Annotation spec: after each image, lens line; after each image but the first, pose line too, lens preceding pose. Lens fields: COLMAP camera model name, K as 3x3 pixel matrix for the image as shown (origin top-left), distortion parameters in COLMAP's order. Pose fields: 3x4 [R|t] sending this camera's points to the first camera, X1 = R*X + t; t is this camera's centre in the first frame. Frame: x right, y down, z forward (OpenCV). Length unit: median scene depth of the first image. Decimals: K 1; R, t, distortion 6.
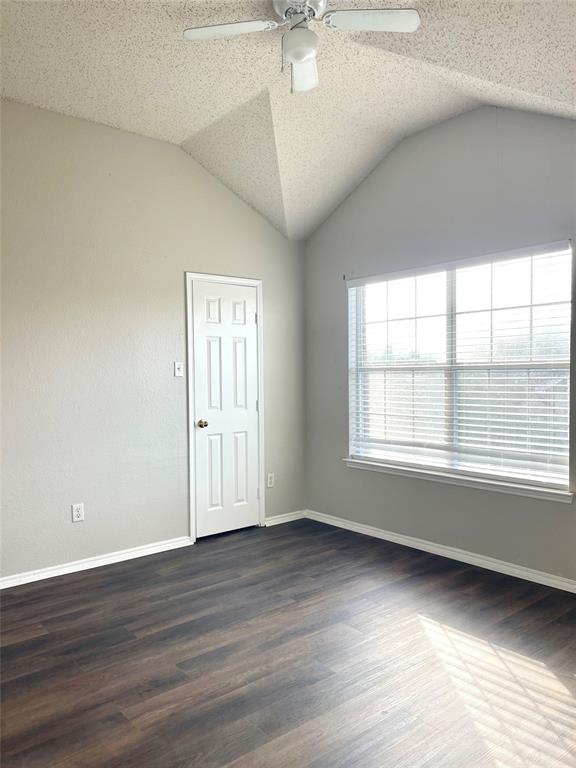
lens RADIAL K [[580.7, 0, 287.2], [0, 580.7, 385.9], [0, 0, 1]] dist [0.050398, -0.063593]
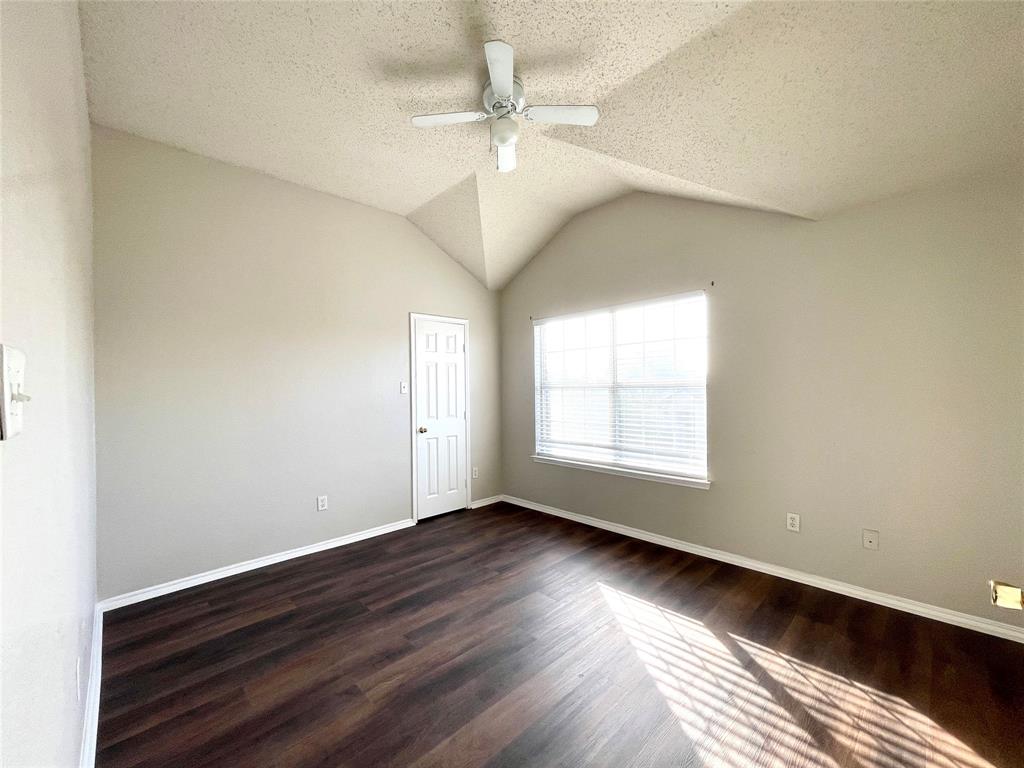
lens RADIAL K [[413.1, 0, 506.1], [0, 413.1, 384.6], [0, 0, 1]] dist [-0.002170, -0.000299]
pose [[0.998031, -0.002804, 0.062656, -0.024832], [0.004877, 0.999445, -0.032963, -0.005828], [-0.062529, 0.033204, 0.997491, 0.100577]]
